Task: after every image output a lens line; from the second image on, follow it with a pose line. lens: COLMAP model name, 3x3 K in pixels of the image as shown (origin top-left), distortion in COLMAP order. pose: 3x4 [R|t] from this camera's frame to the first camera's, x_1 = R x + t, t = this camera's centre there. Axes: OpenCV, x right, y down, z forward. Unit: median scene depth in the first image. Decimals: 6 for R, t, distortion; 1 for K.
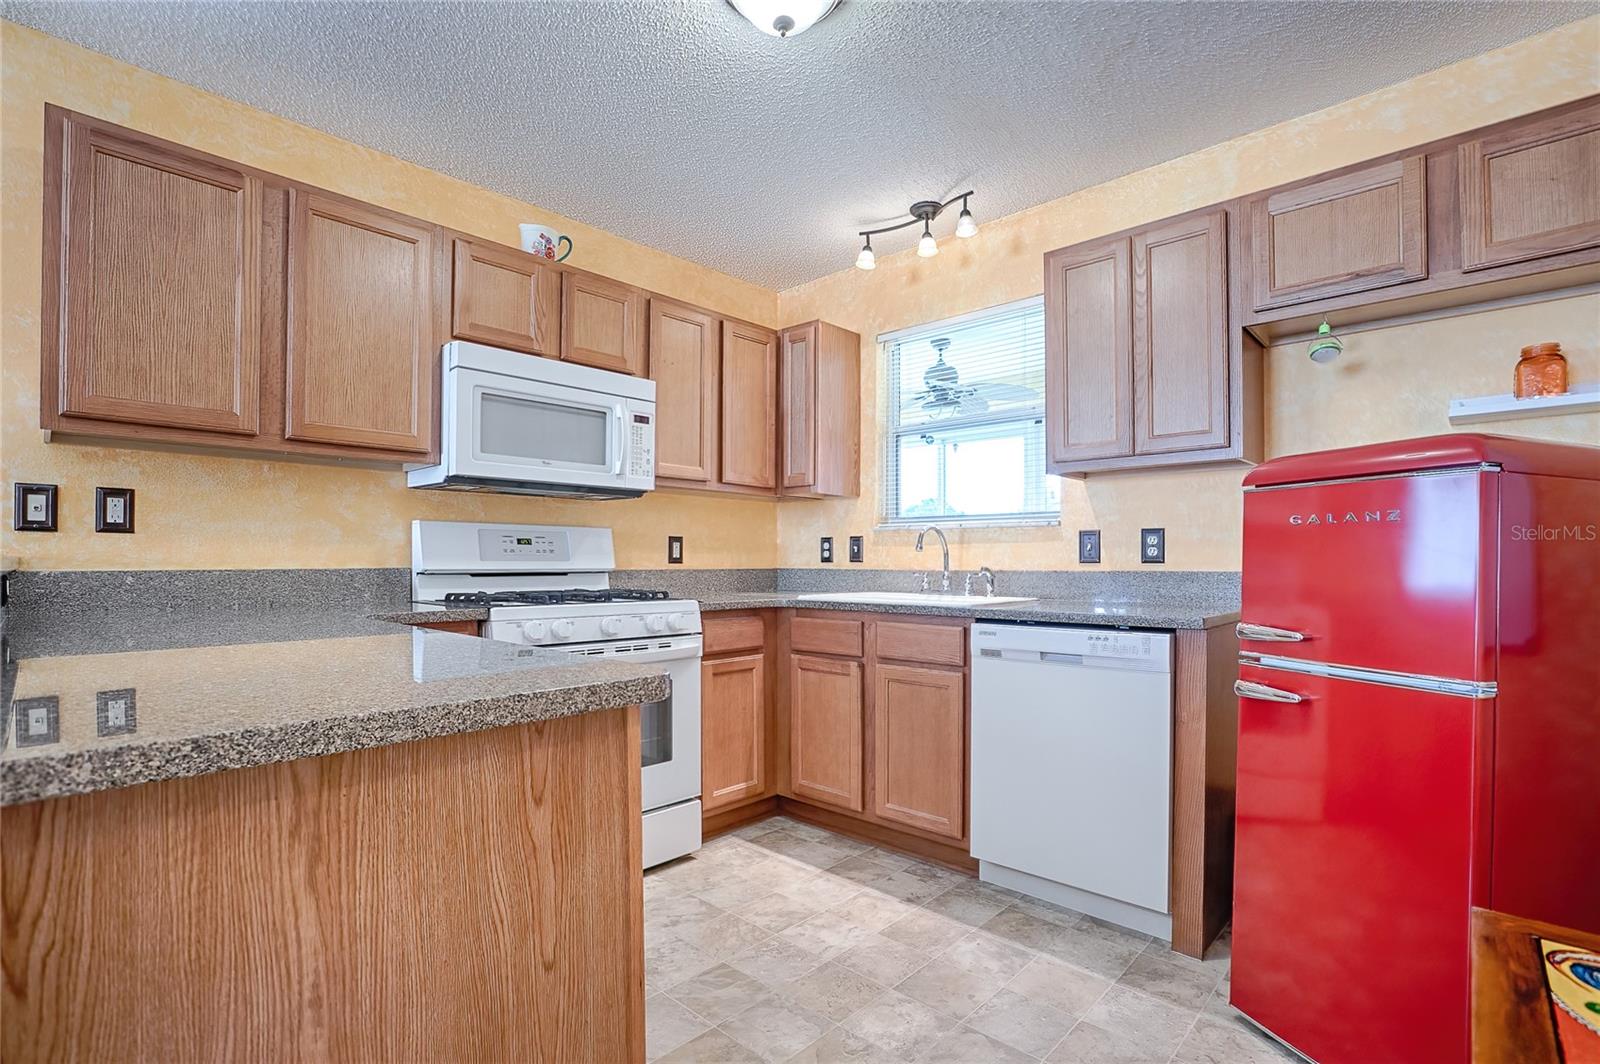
lens RADIAL K [[768.7, 0, 799.9], [0, 768.7, 548.5], [0, 0, 1]] dist [-0.018946, 0.000555]
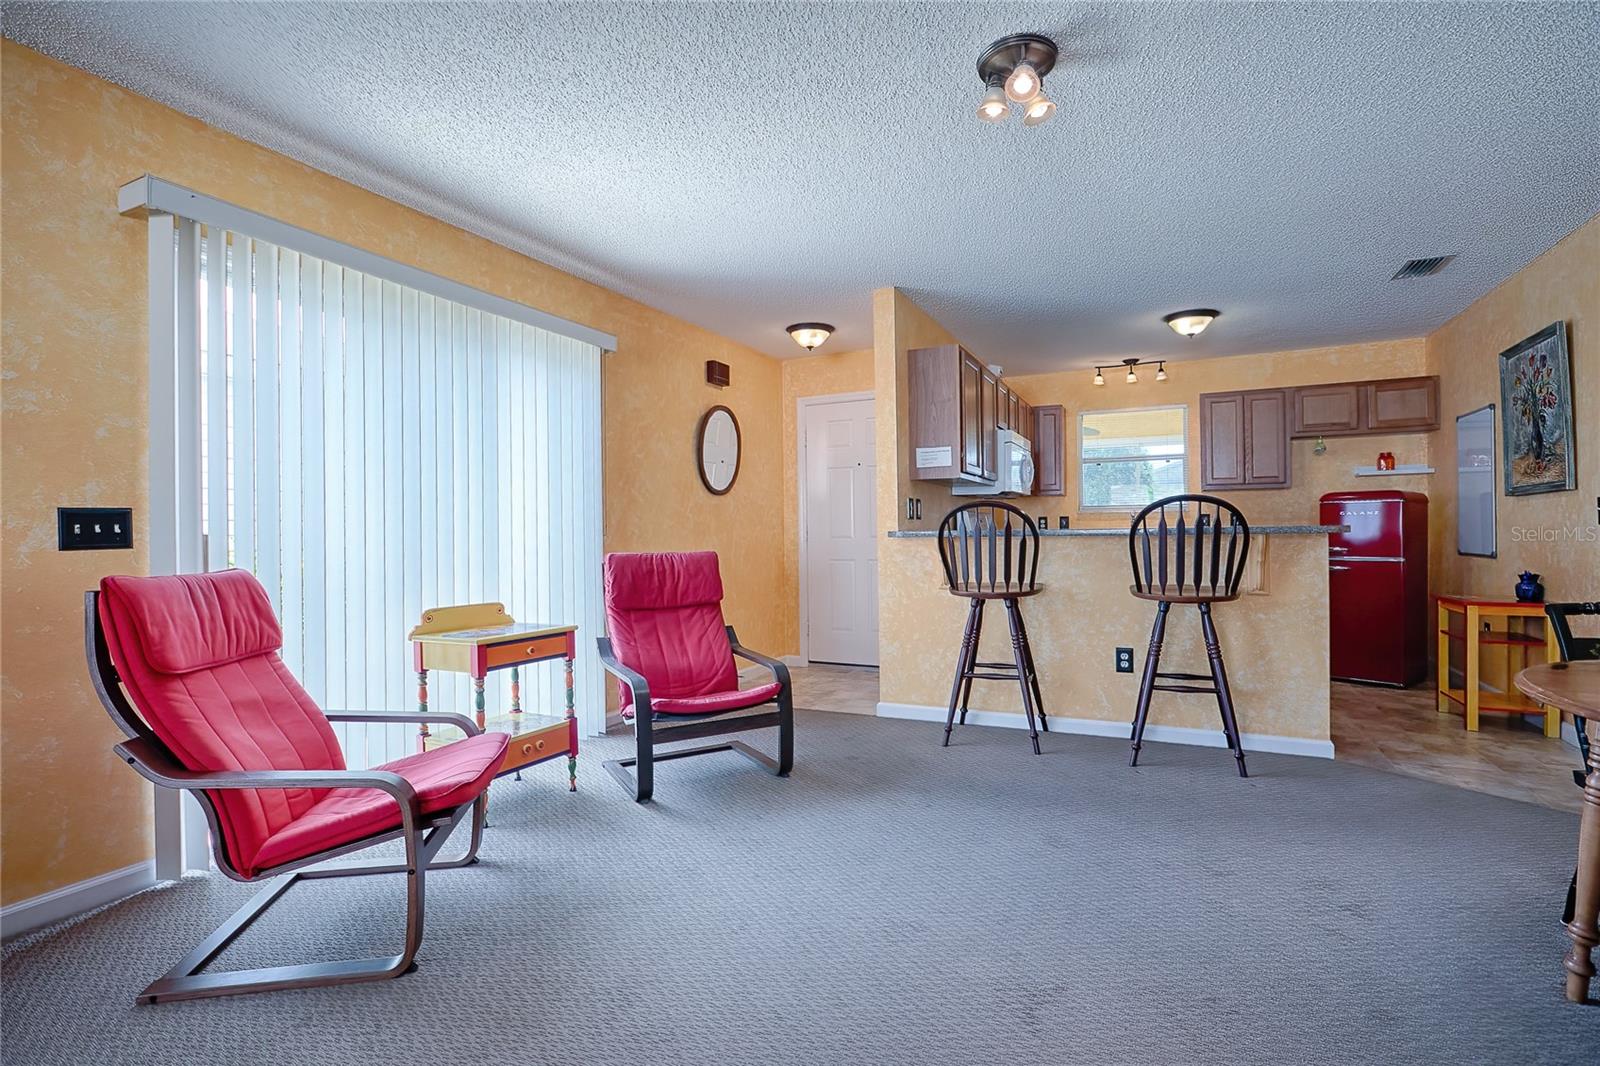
lens RADIAL K [[767.6, 0, 800.0], [0, 767.6, 533.0], [0, 0, 1]] dist [-0.017418, 0.000820]
pose [[0.959234, -0.009388, 0.282457, -1.742395], [0.004063, 0.999803, 0.019431, -0.022202], [-0.282584, -0.017492, 0.959083, -1.016546]]
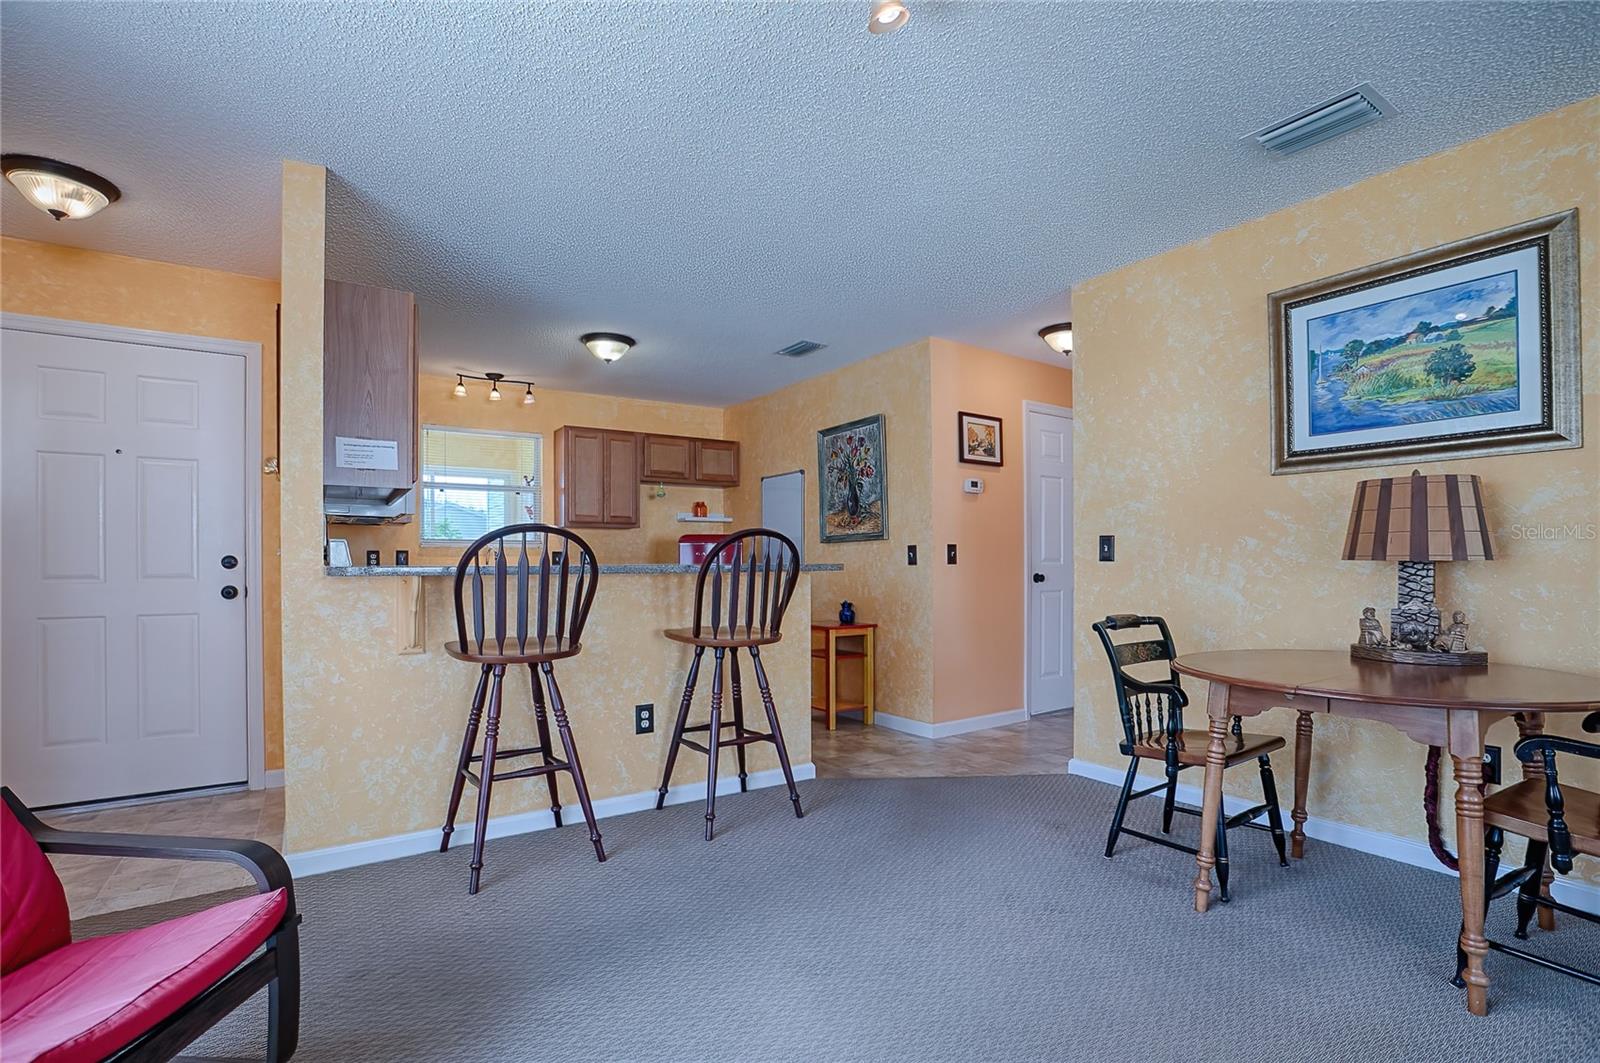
lens RADIAL K [[757.5, 0, 800.1], [0, 757.5, 568.4], [0, 0, 1]] dist [-0.061743, 0.023703]
pose [[0.236871, -0.004033, 0.971533, -1.896984], [-0.015792, 0.999843, 0.008001, -0.006081], [-0.971413, -0.017238, 0.236770, -0.203392]]
